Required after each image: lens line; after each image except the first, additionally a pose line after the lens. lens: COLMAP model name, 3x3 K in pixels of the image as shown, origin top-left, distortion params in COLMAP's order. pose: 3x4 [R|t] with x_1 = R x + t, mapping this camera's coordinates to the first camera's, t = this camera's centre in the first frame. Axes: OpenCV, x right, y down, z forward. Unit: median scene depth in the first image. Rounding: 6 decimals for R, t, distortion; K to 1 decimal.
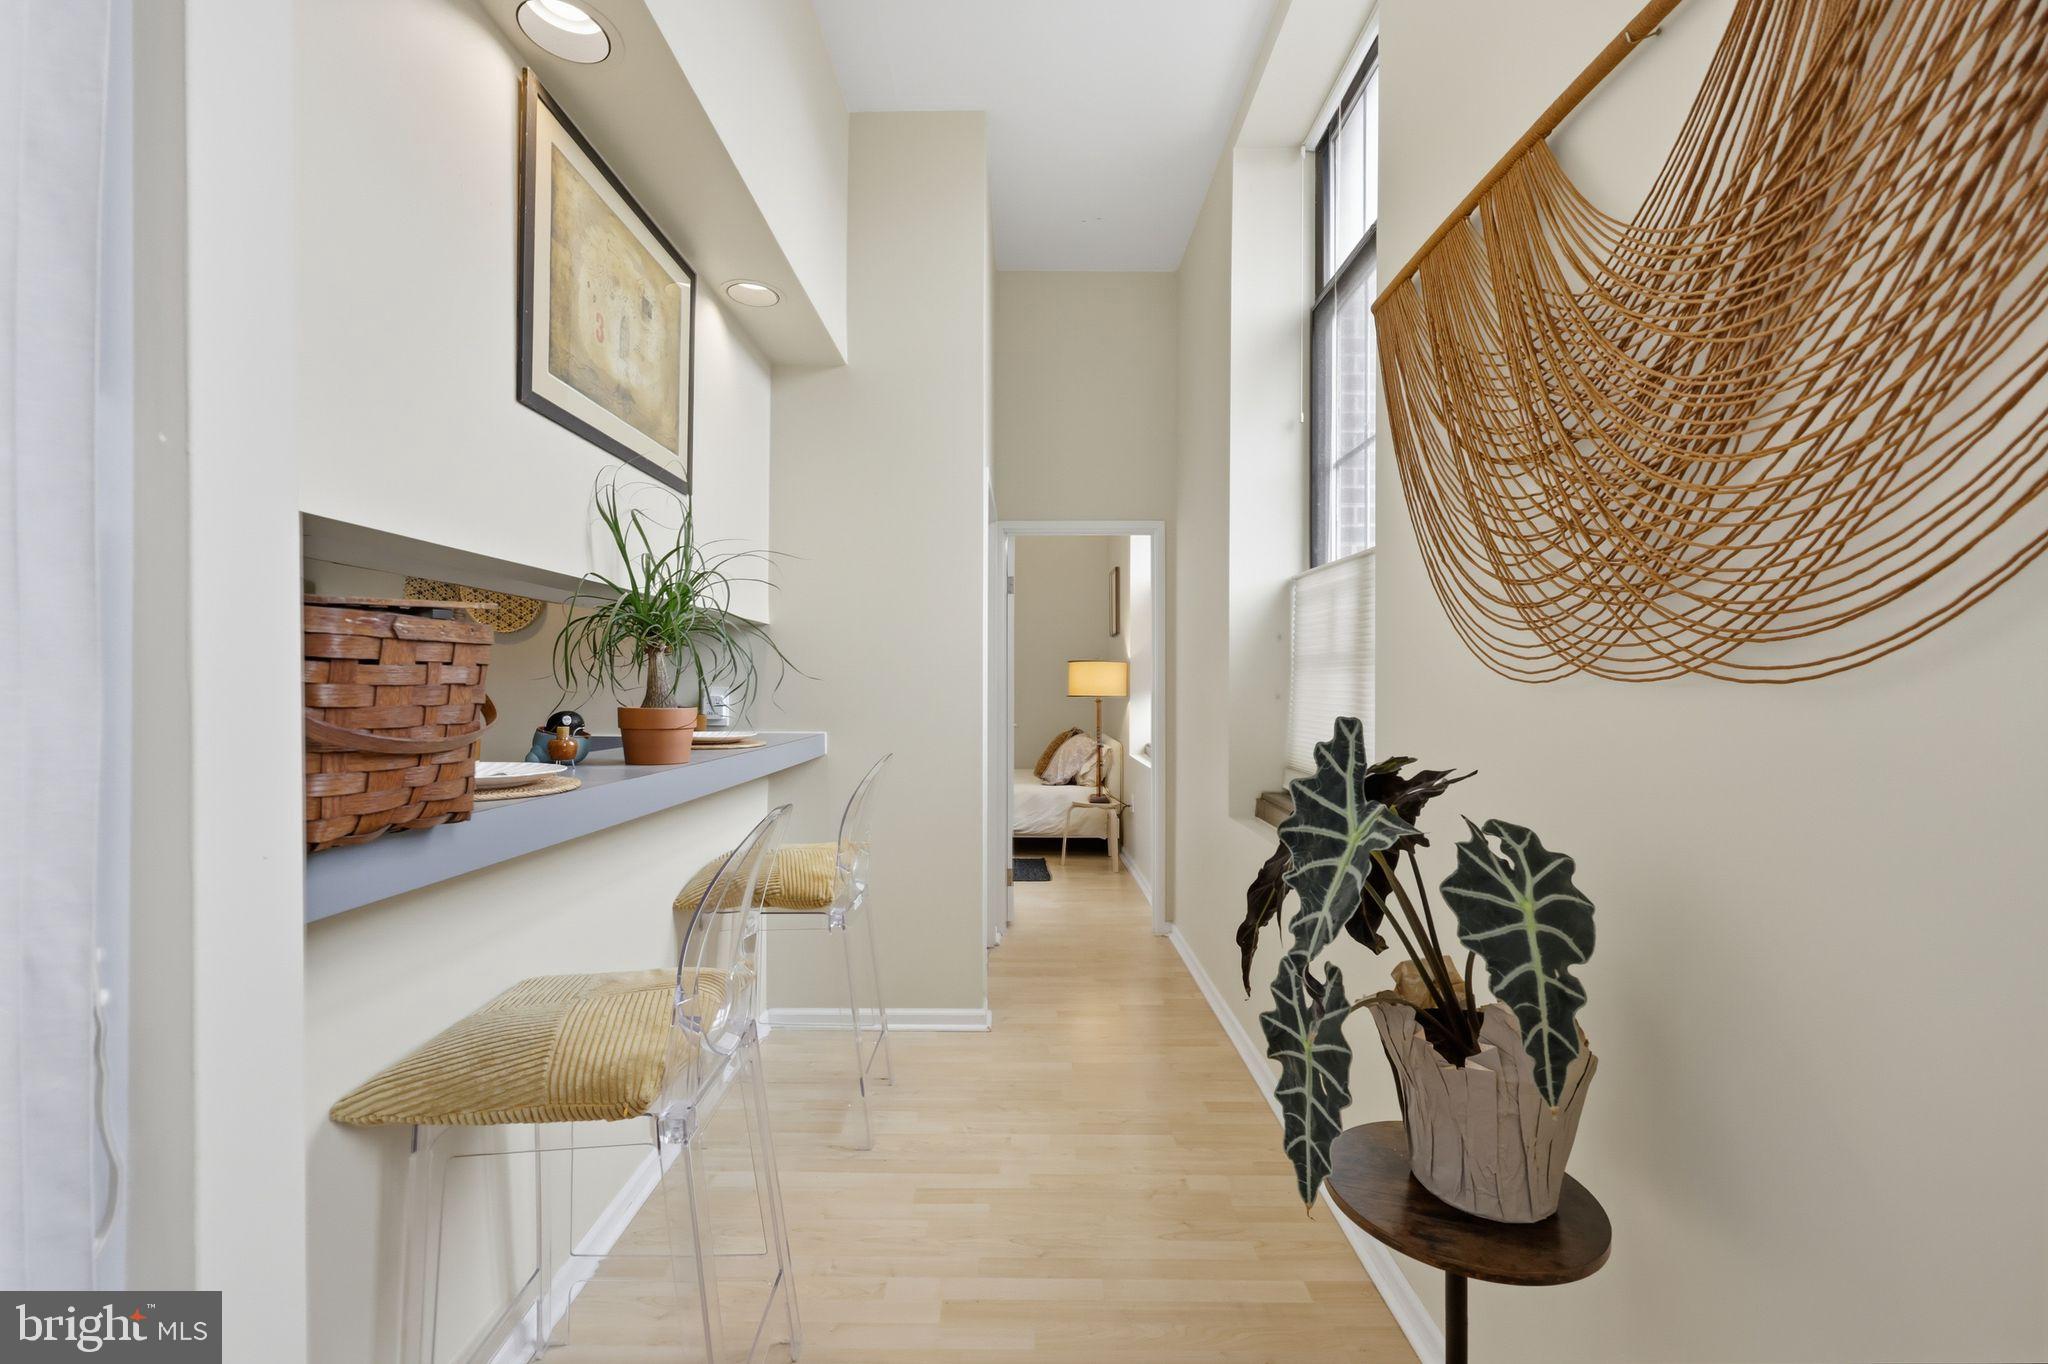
lens RADIAL K [[830.4, 0, 1024.0], [0, 830.4, 682.0], [0, 0, 1]] dist [0.046623, -0.000003]
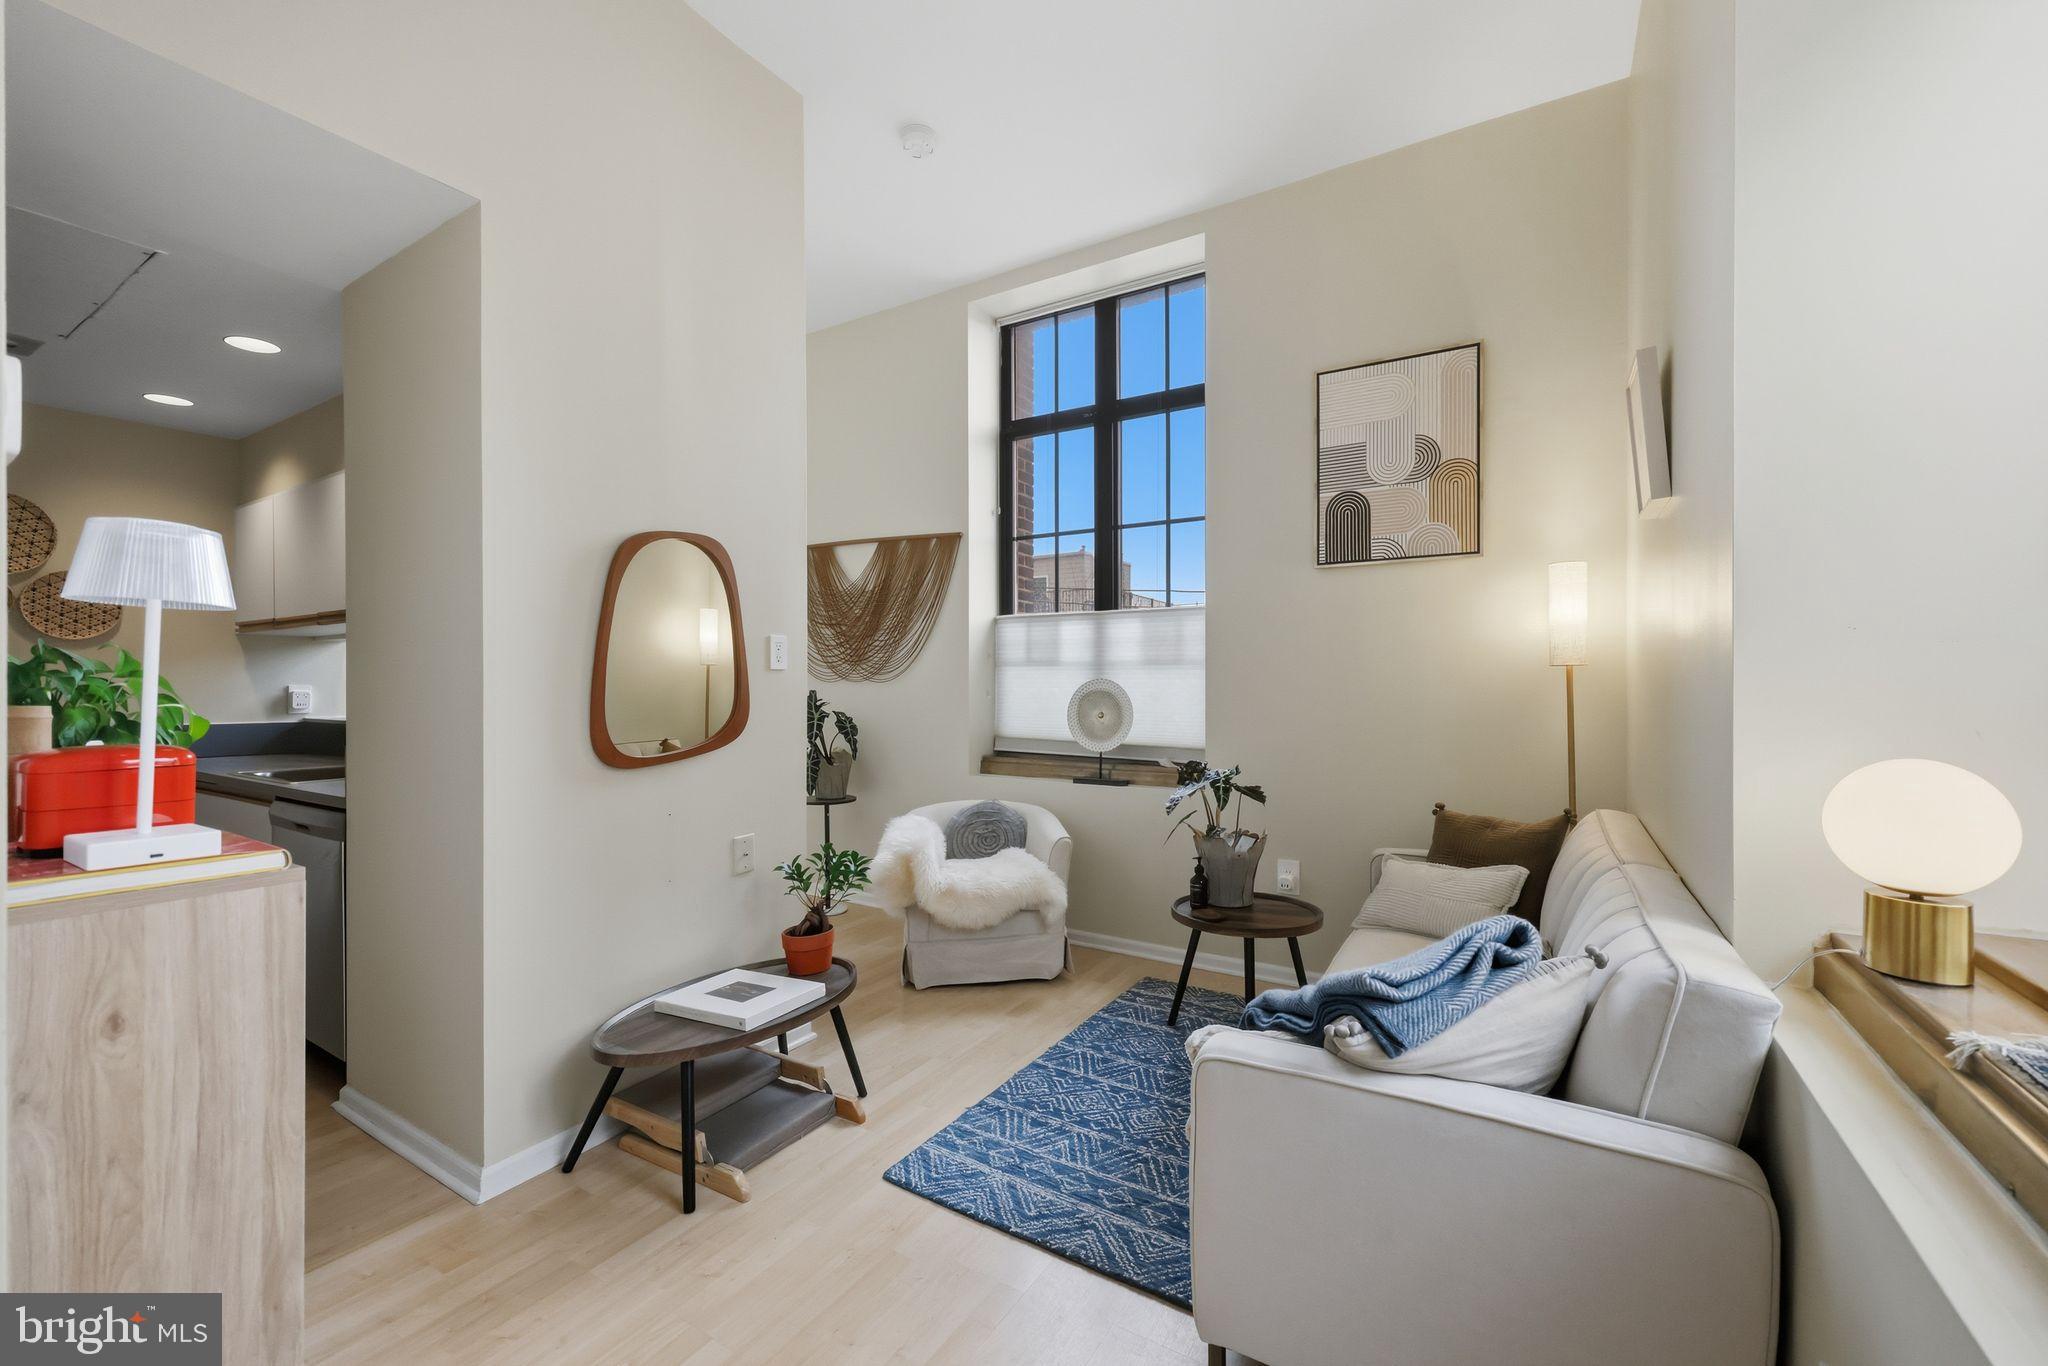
lens RADIAL K [[831.7, 0, 1014.7], [0, 831.7, 685.9], [0, 0, 1]] dist [-0.000789, -0.000029]
pose [[0.532156, -0.003187, 0.846640, -1.477206], [-0.001702, 0.999987, 0.004835, -0.001646], [-0.846645, -0.004014, 0.532143, -1.192984]]
